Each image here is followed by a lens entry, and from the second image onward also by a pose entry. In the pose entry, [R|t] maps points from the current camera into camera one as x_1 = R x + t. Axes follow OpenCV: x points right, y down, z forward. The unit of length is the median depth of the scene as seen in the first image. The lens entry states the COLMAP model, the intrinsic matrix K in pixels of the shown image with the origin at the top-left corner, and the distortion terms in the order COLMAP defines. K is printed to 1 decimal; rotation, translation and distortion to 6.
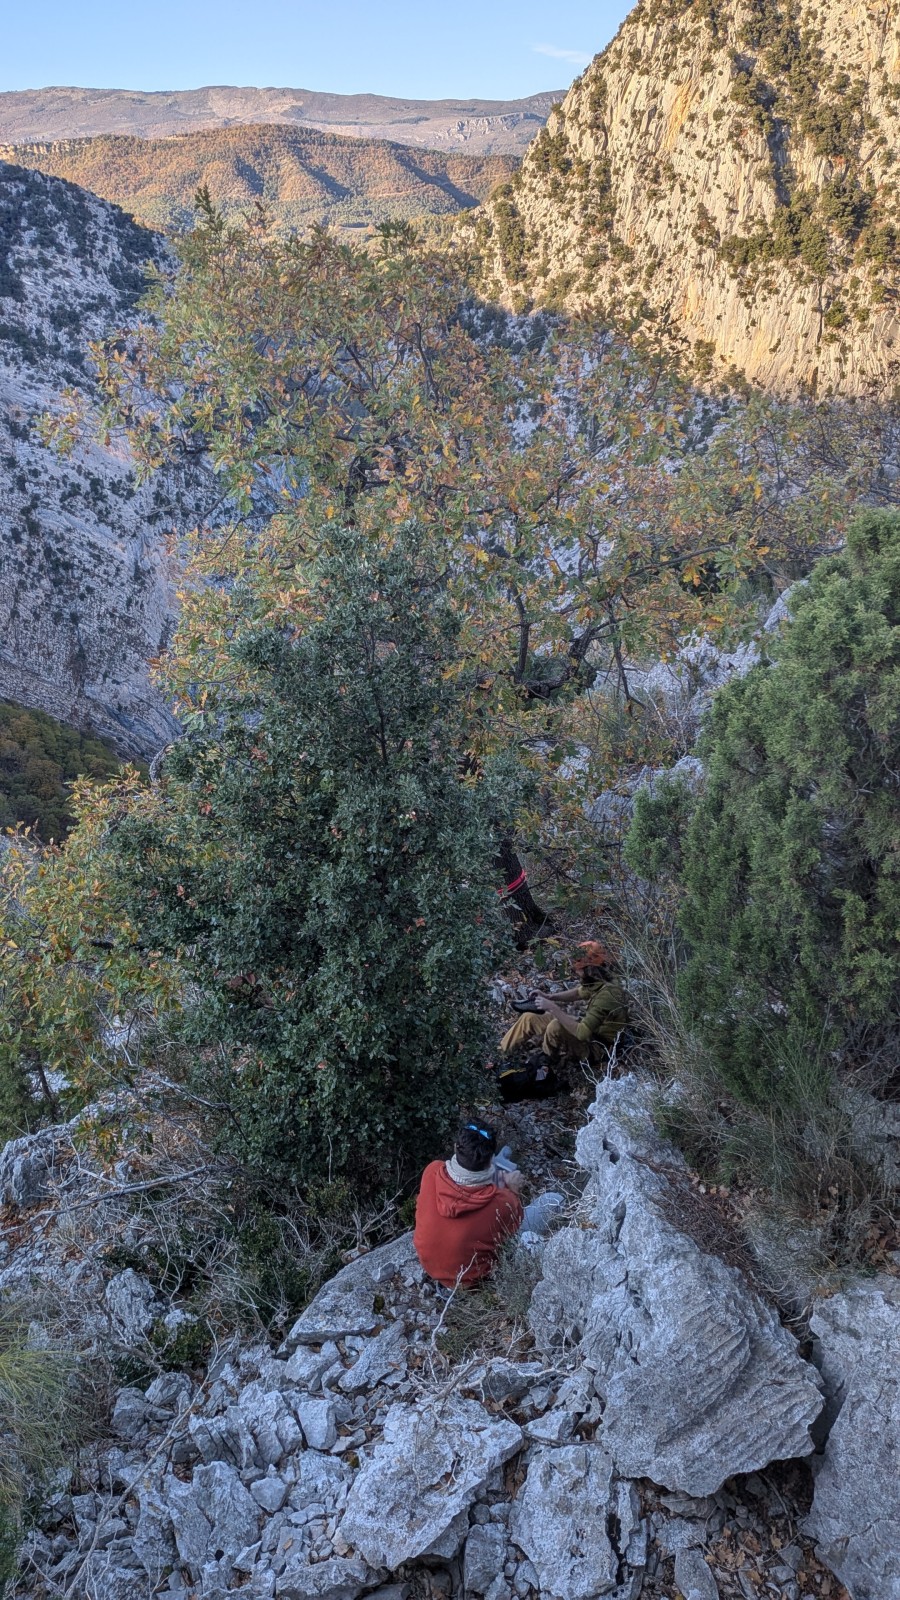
lens RADIAL K [[1148.8, 0, 448.6], [0, 1148.8, 788.5], [0, 0, 1]] dist [0.075821, -0.116298]
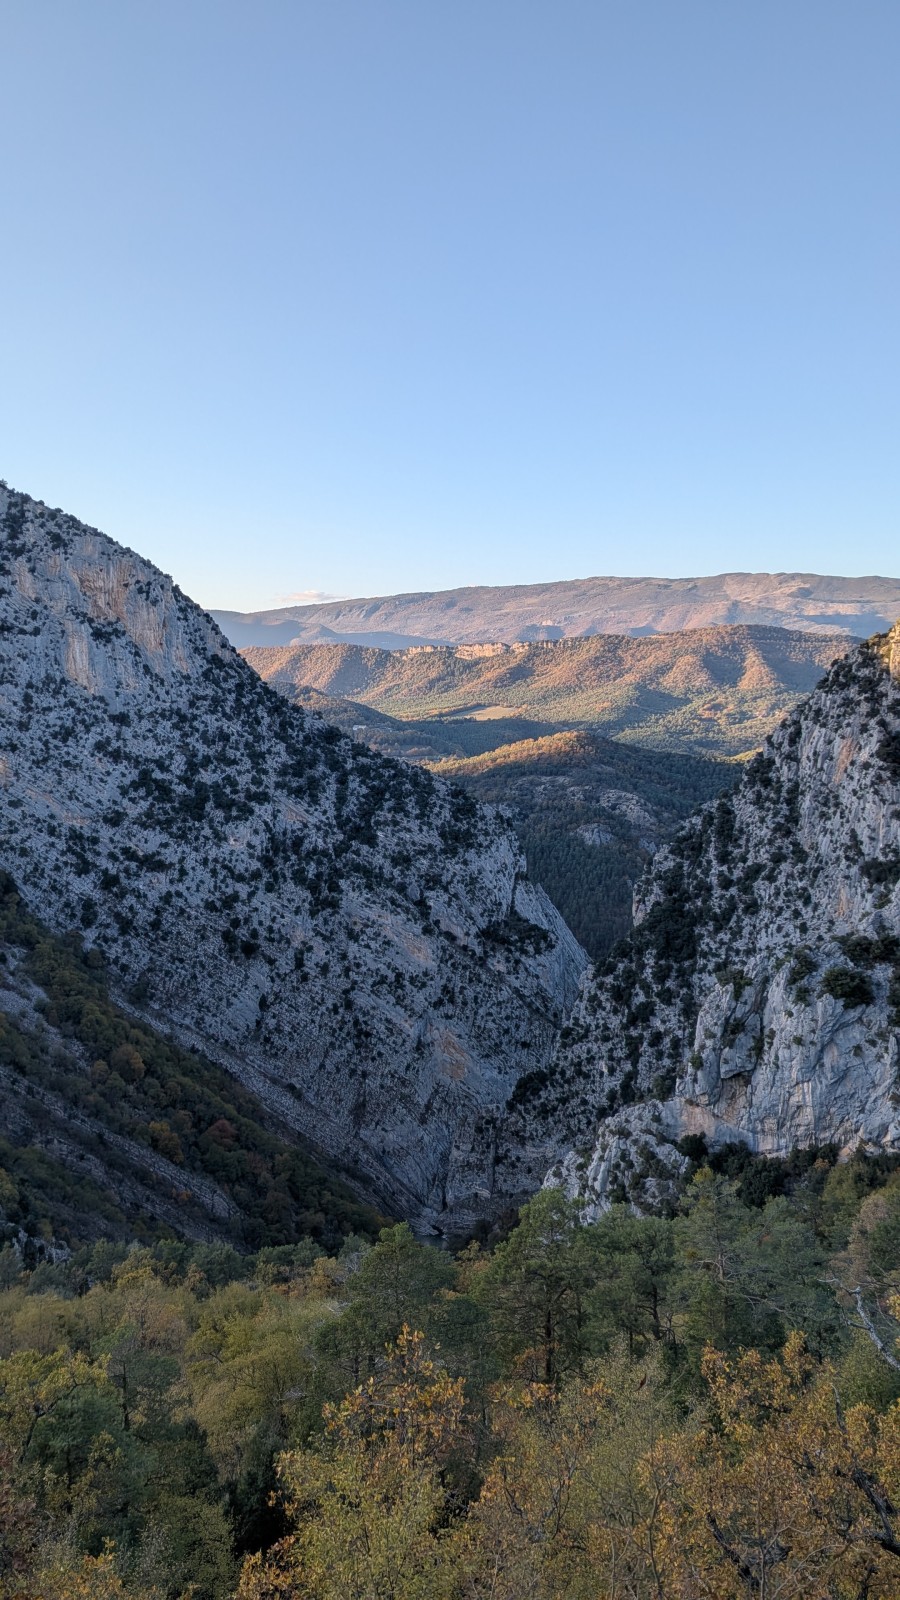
lens RADIAL K [[1148.8, 0, 448.6], [0, 1148.8, 788.5], [0, 0, 1]] dist [0.075821, -0.116298]
pose [[0.907708, 0.055962, -0.415854, 0.311717], [-0.192298, 0.936346, -0.293732, -0.092262], [0.372945, 0.346591, 0.860689, -0.216871]]
